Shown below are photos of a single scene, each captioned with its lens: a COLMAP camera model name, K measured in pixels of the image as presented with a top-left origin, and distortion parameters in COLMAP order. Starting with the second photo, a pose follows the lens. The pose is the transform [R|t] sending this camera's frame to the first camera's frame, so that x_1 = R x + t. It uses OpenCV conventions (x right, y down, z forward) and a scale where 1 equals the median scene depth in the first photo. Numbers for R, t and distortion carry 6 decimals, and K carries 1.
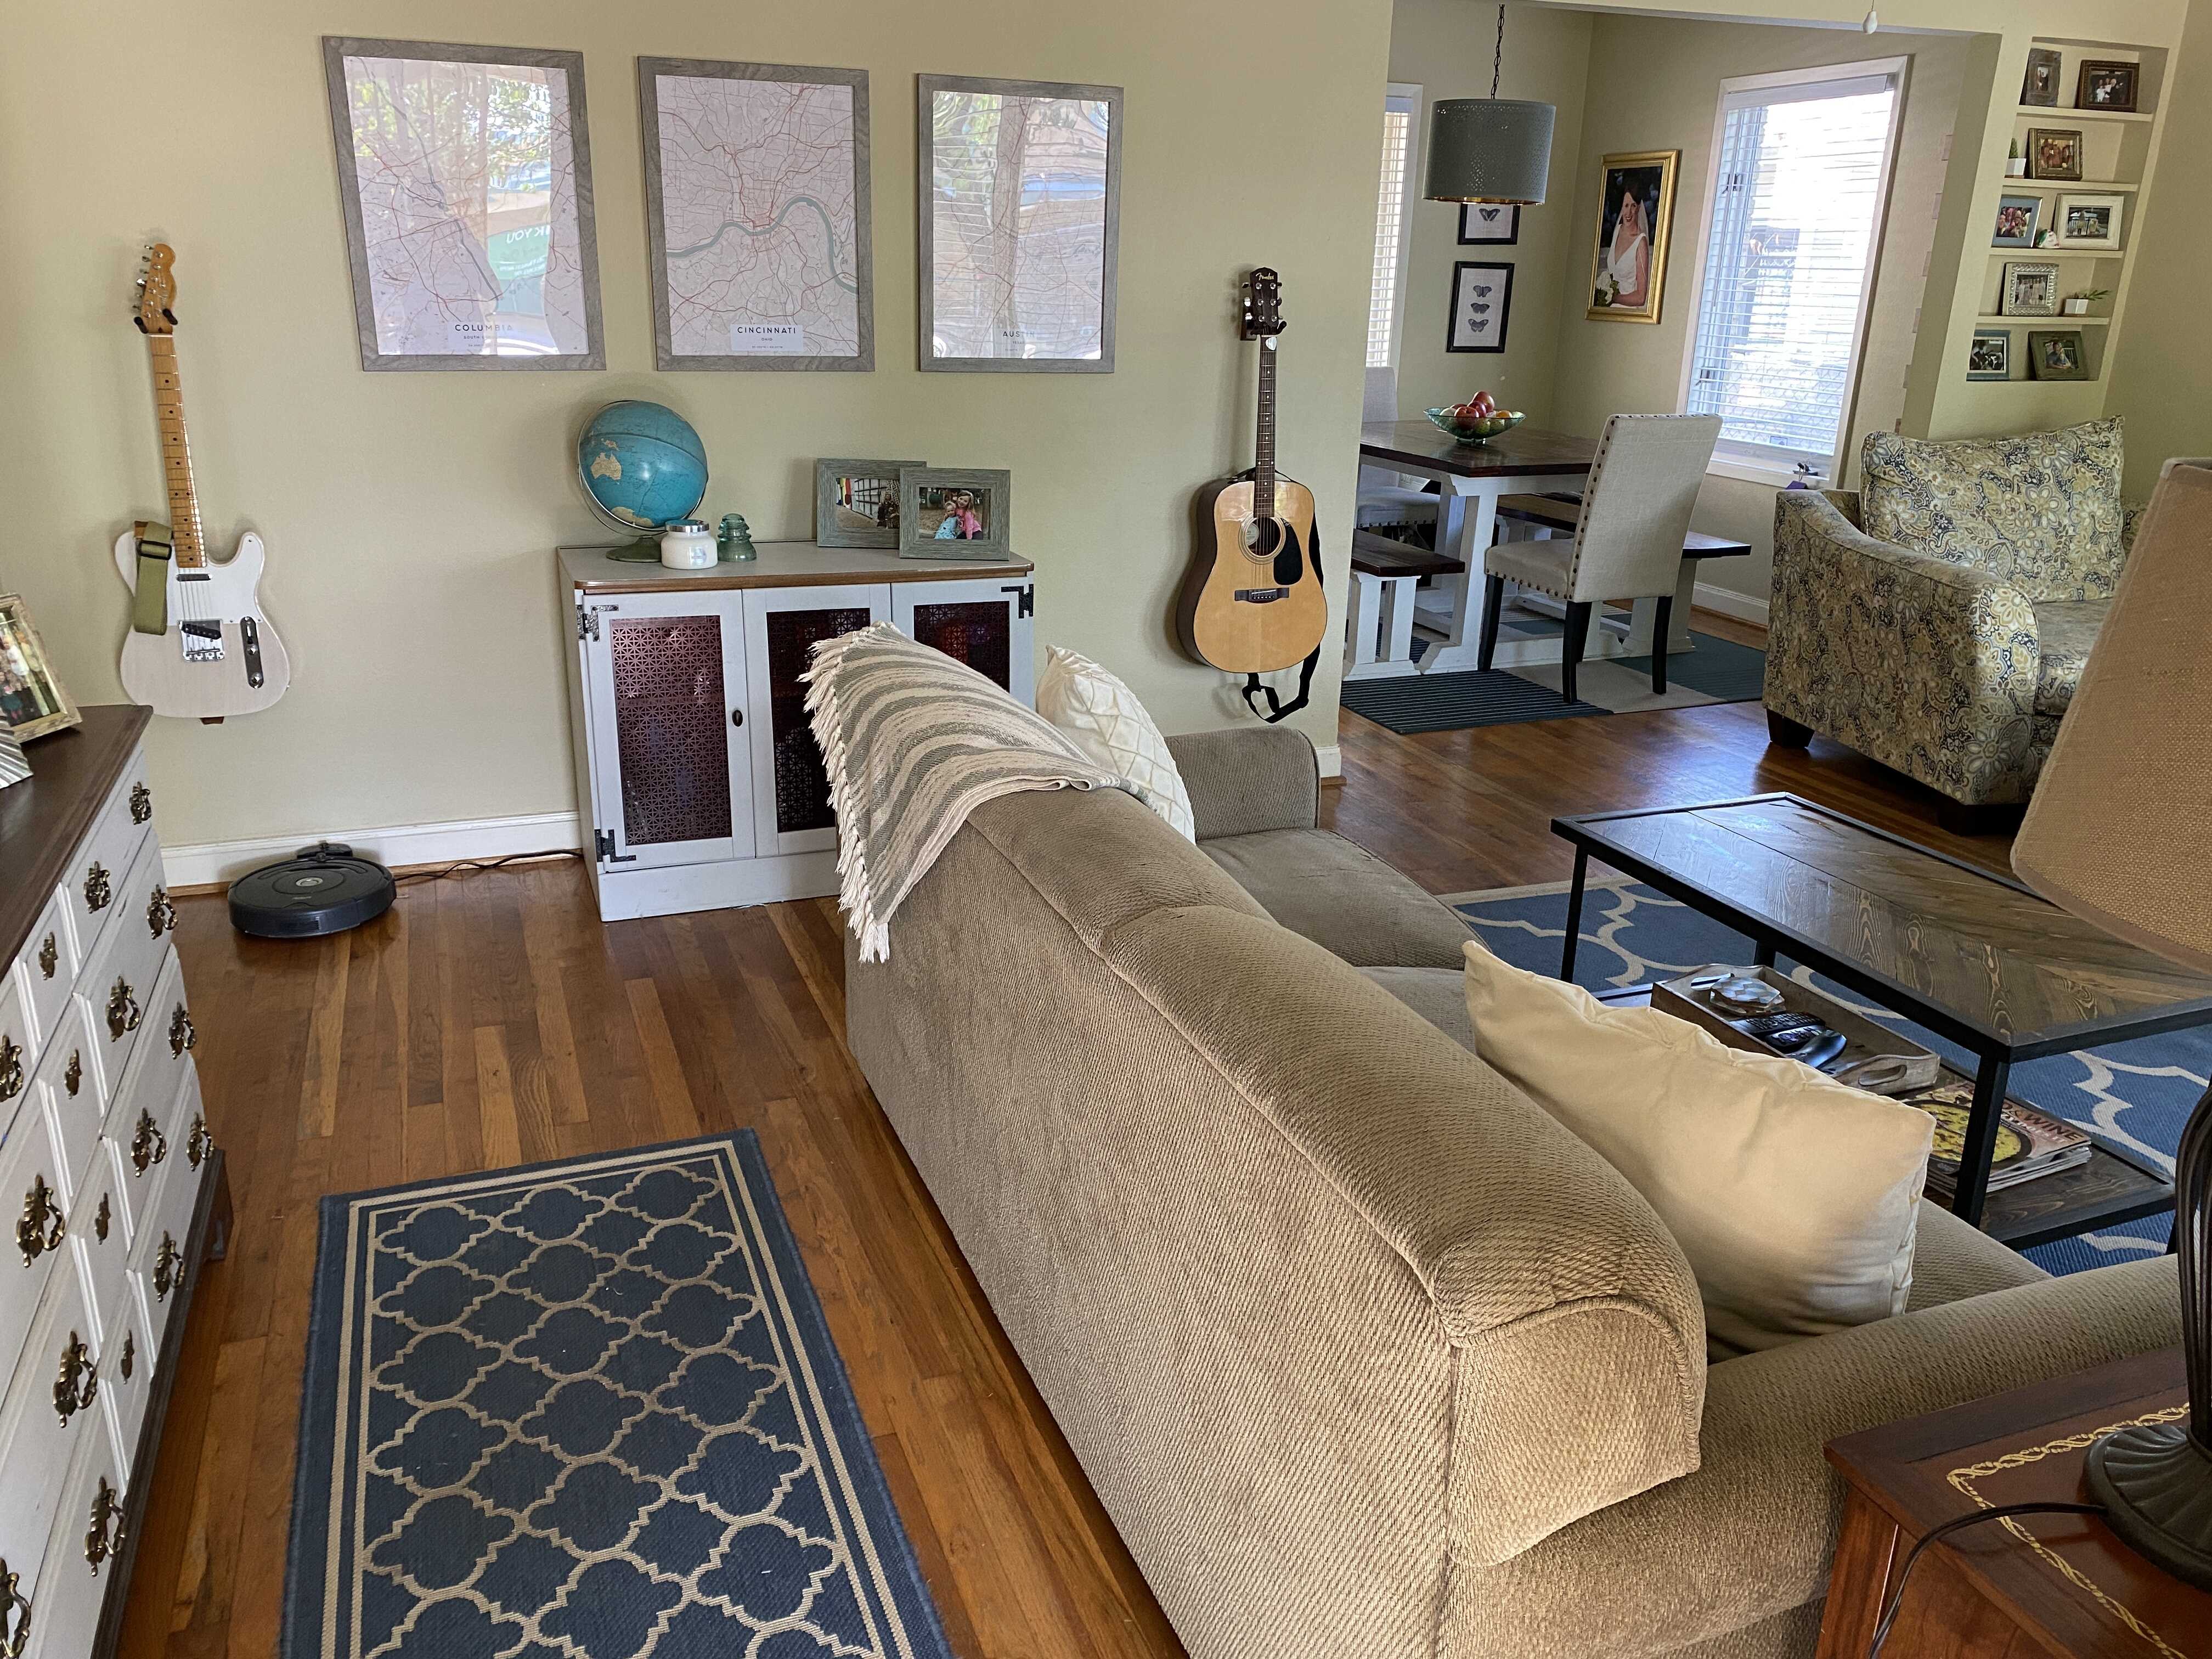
lens RADIAL K [[1677.3, 0, 1088.6], [0, 1677.3, 820.6], [0, 0, 1]] dist [0.025363, -0.031221]
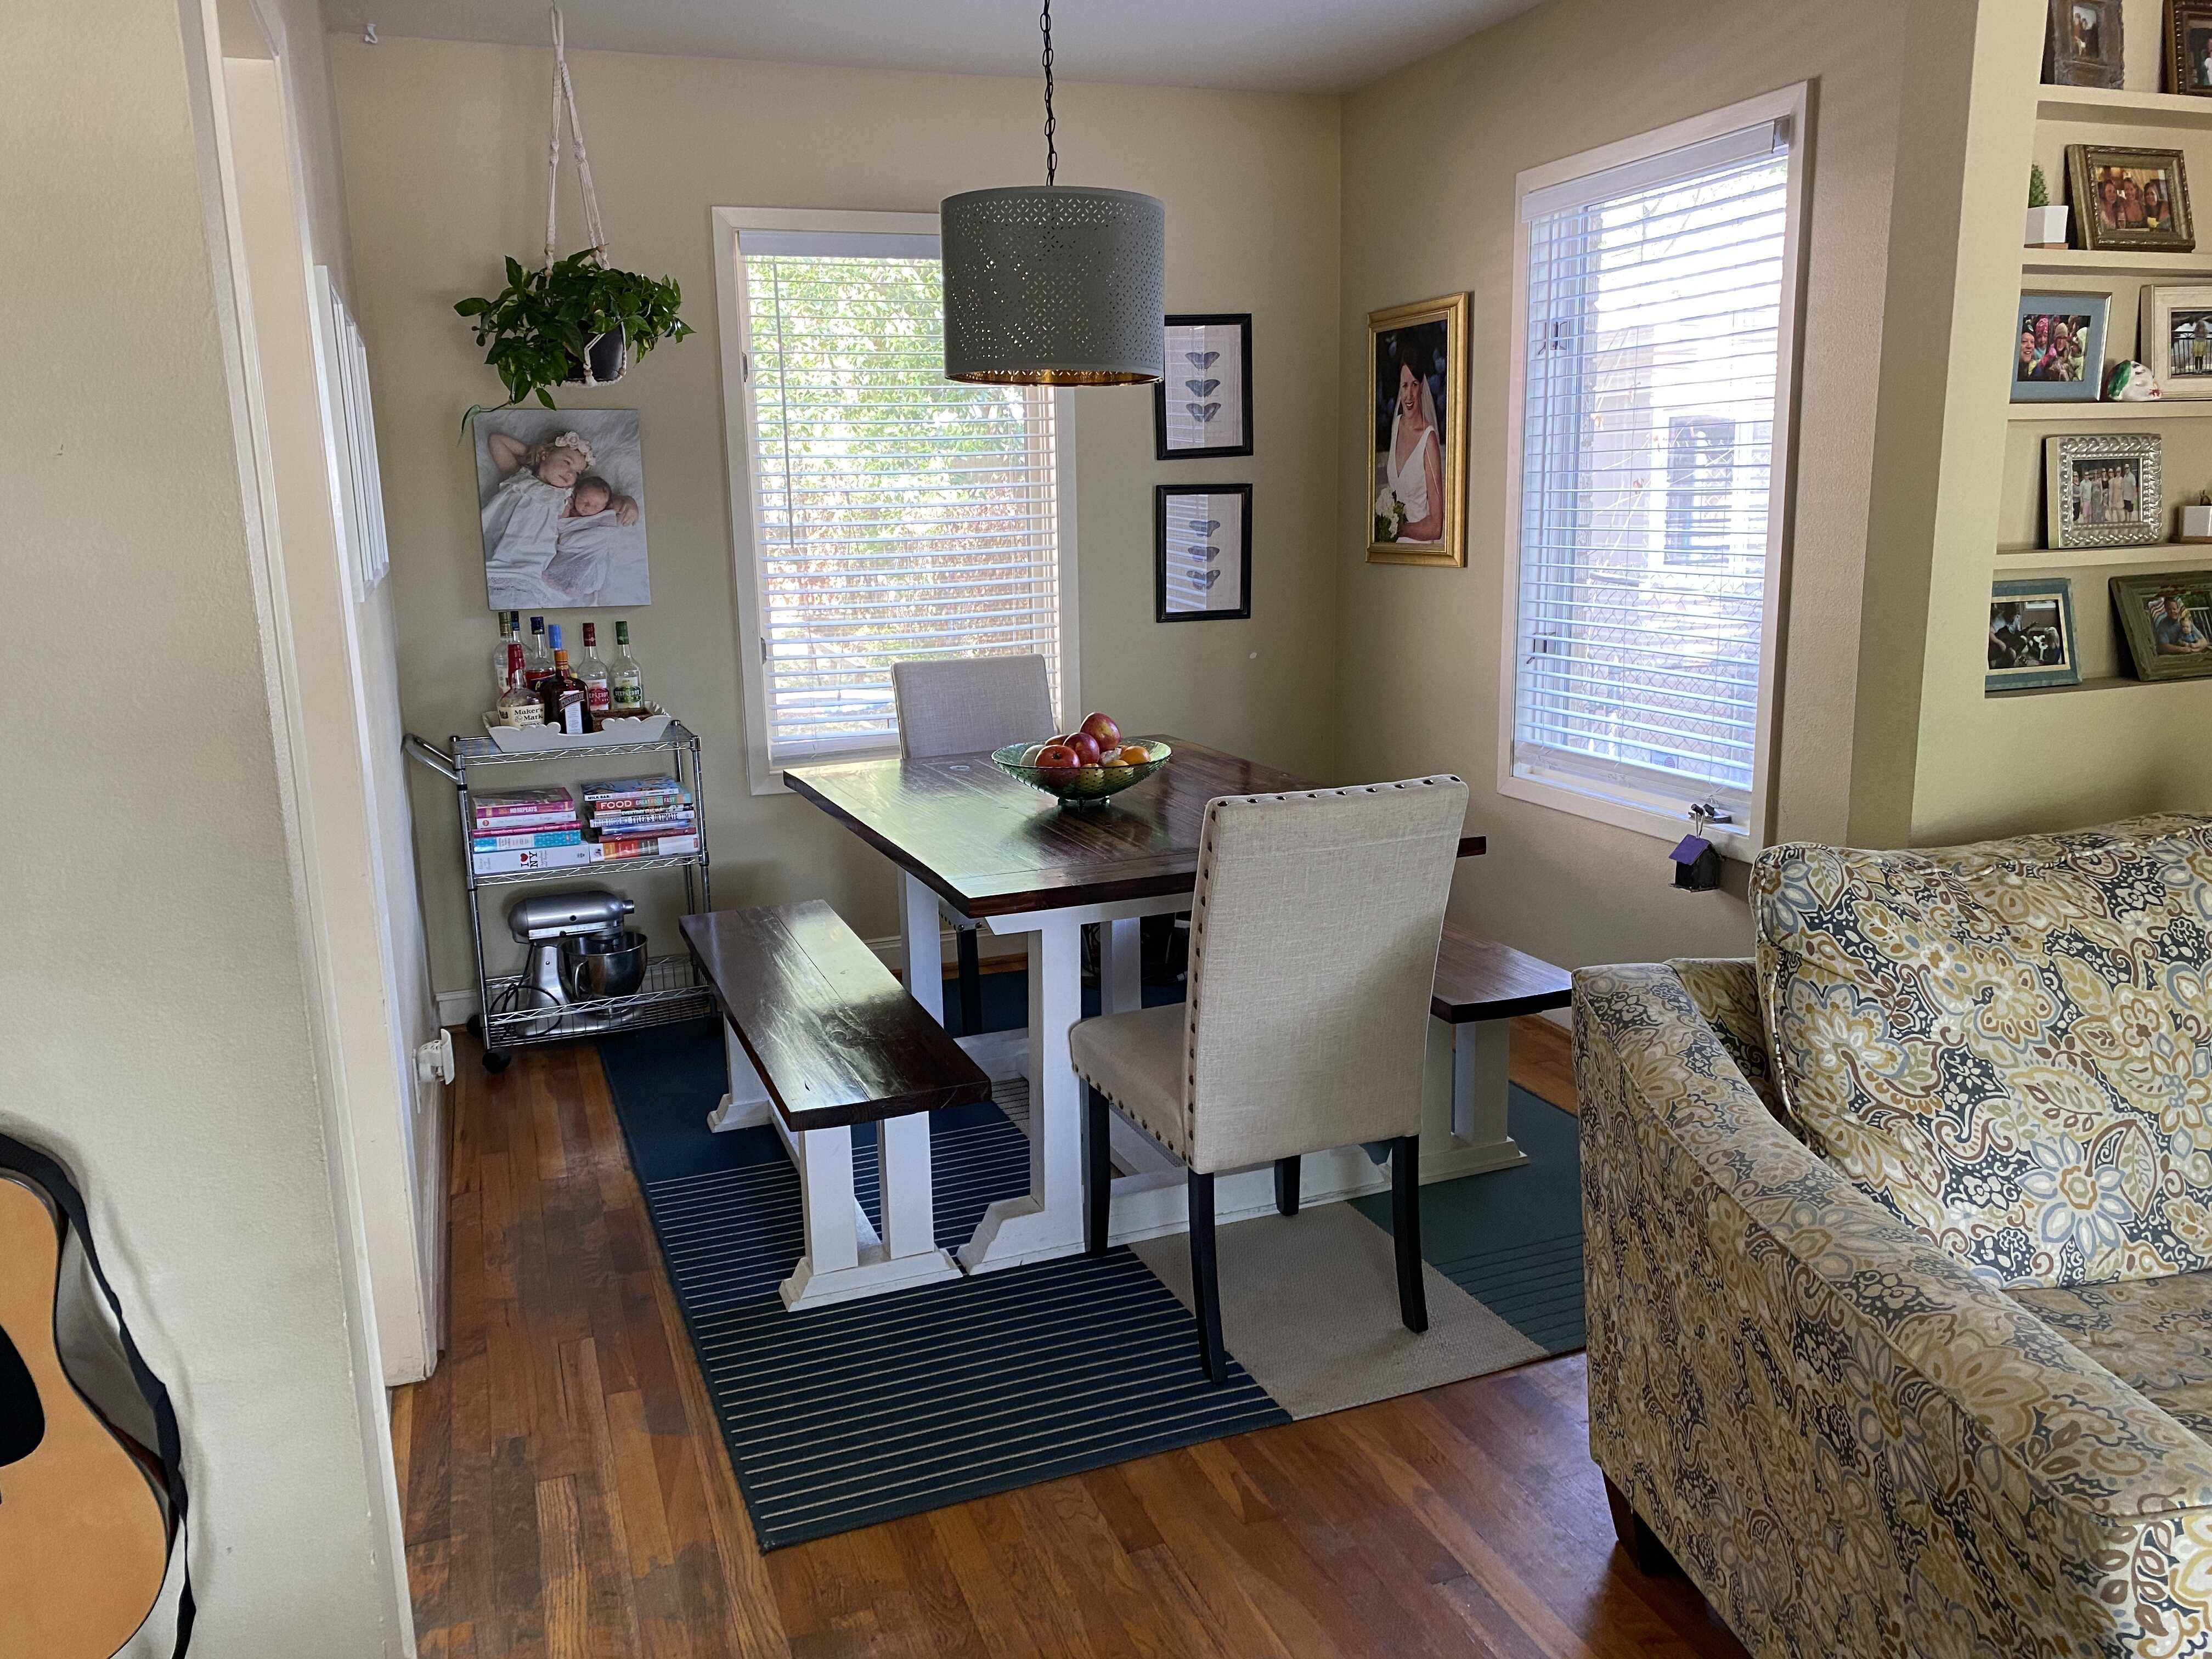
lens RADIAL K [[1677.3, 0, 1099.3], [0, 1677.3, 830.3], [0, 0, 1]] dist [0.025363, -0.031221]
pose [[0.998957, -0.044440, -0.010449, 0.252235], [0.042799, 0.991311, -0.124385, -0.156689], [0.015885, 0.123808, 0.992179, 0.486328]]
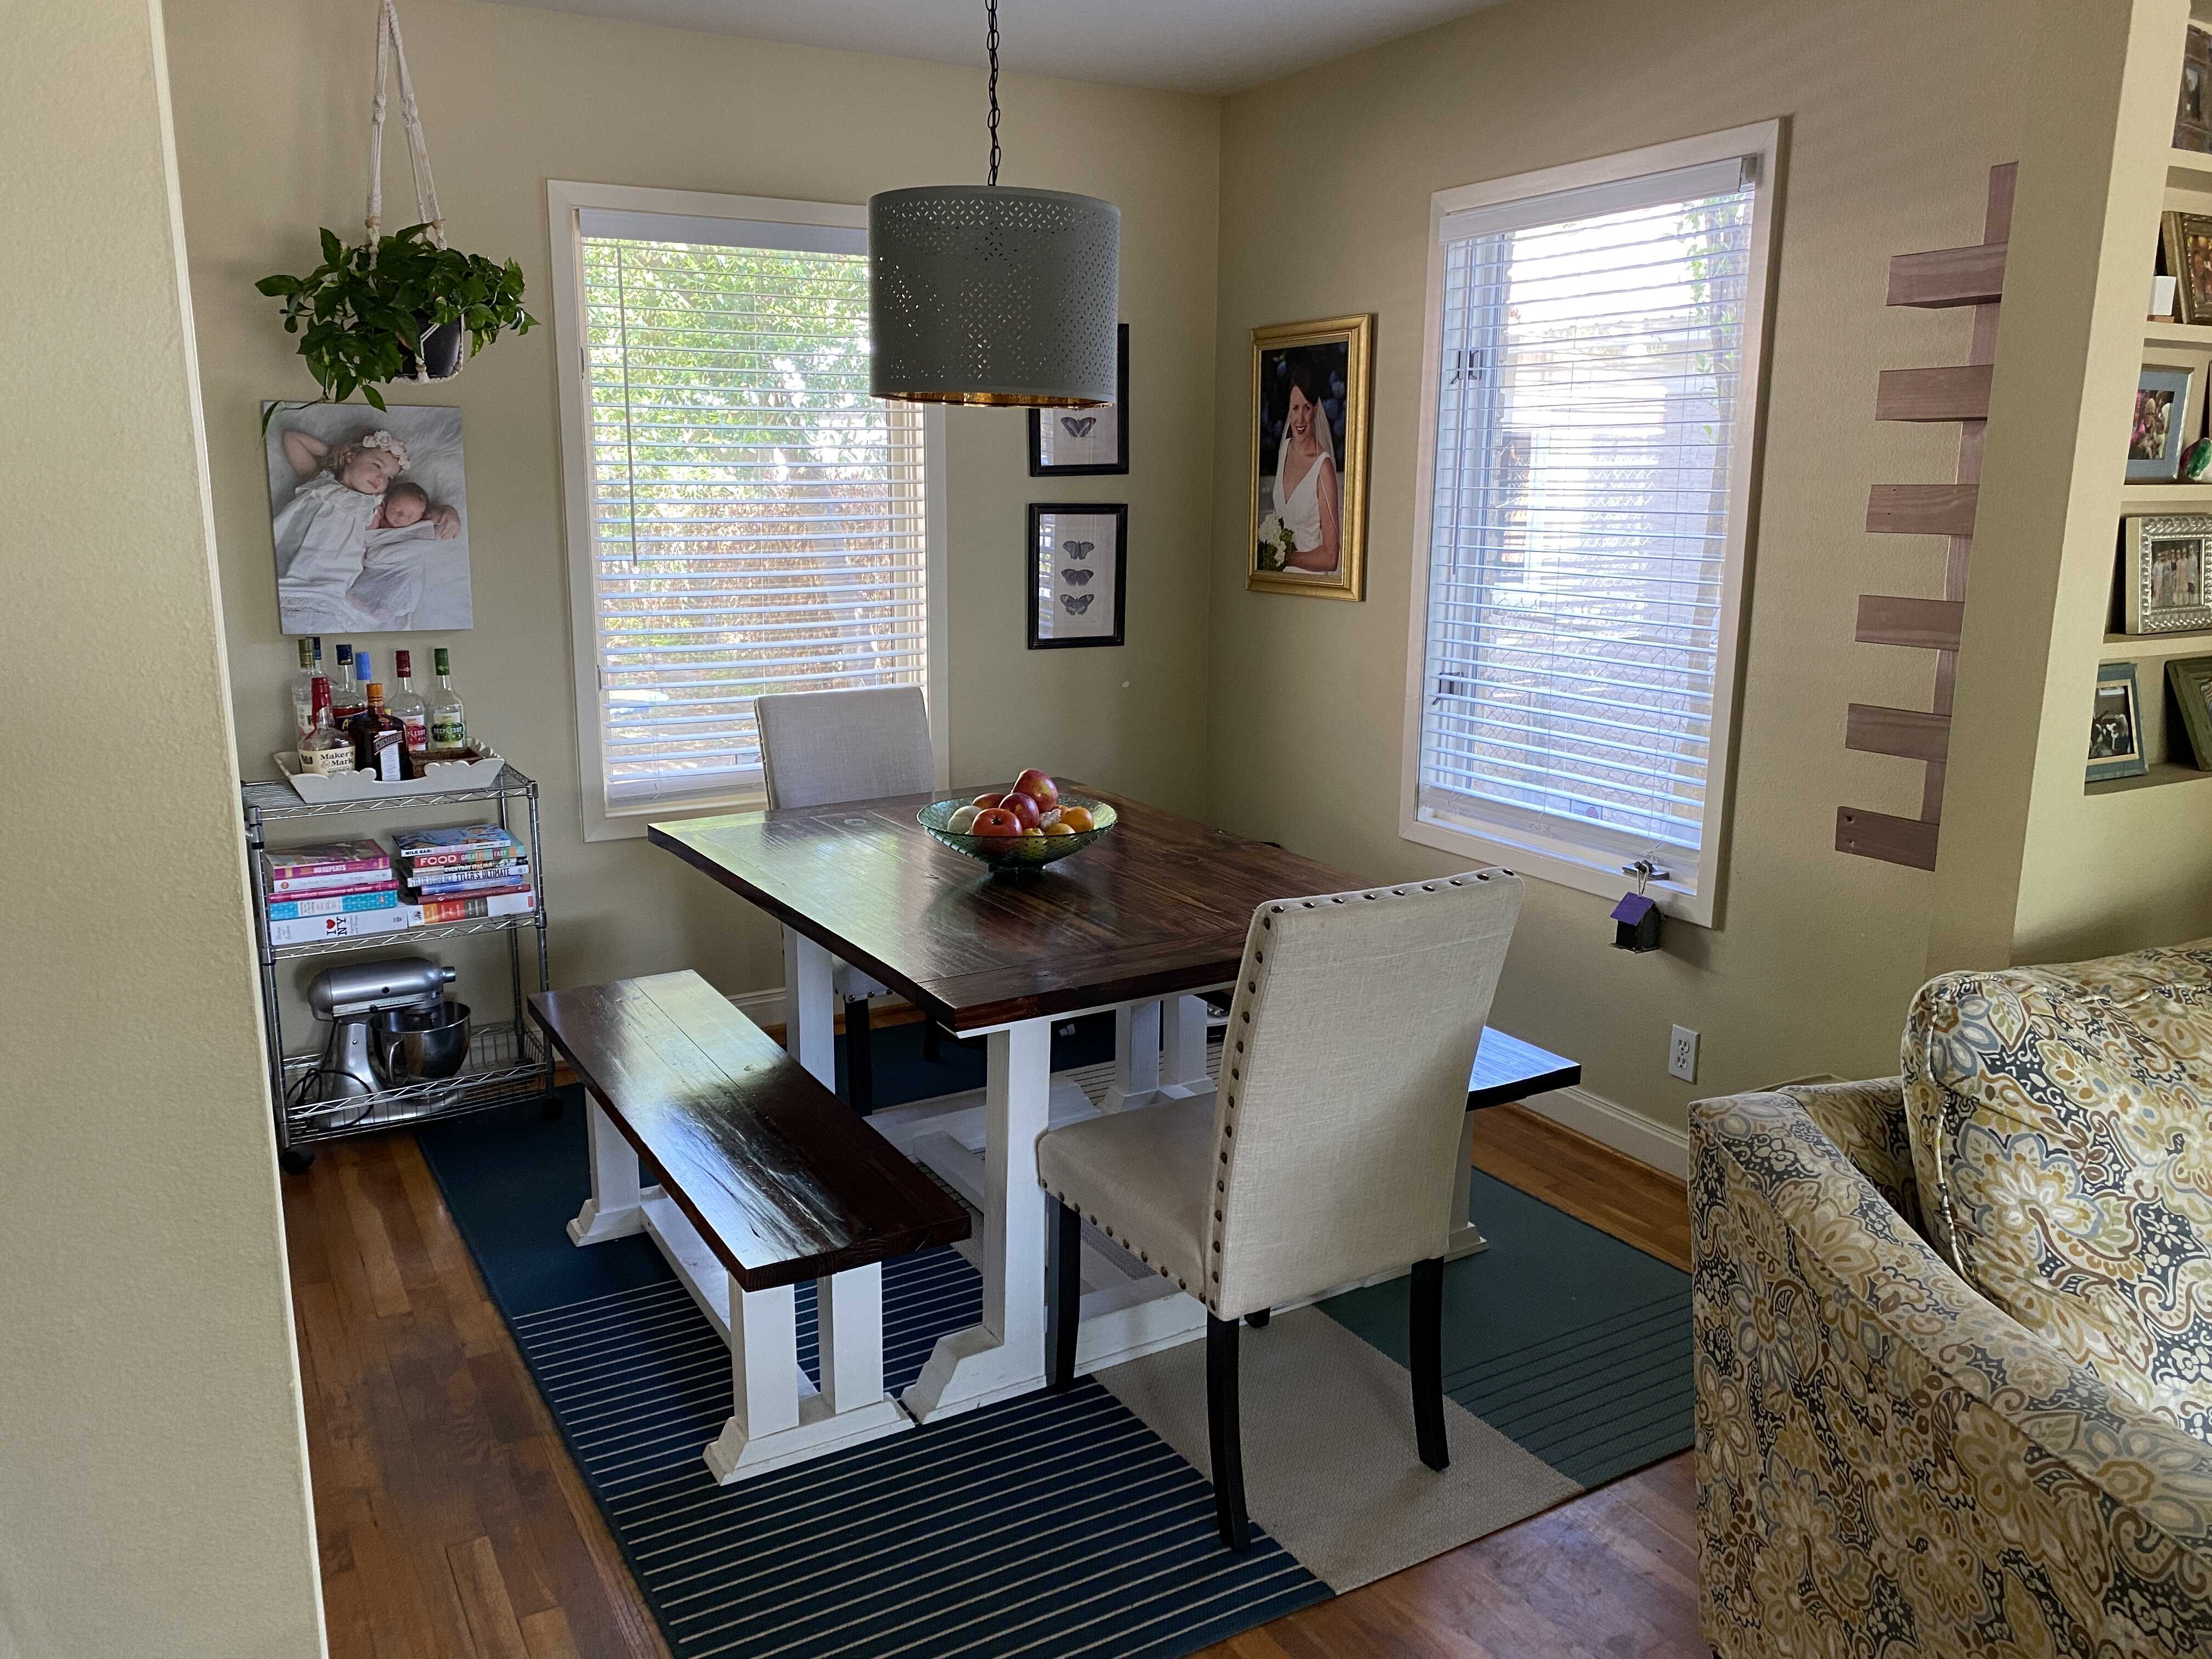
lens RADIAL K [[1677.3, 0, 1091.5], [0, 1677.3, 819.3], [0, 0, 1]] dist [0.025363, -0.031221]
pose [[0.988069, -0.048620, 0.146133, 0.188707], [0.065611, 0.991336, -0.113791, -0.193342], [-0.139334, 0.122021, 0.982699, 0.542165]]
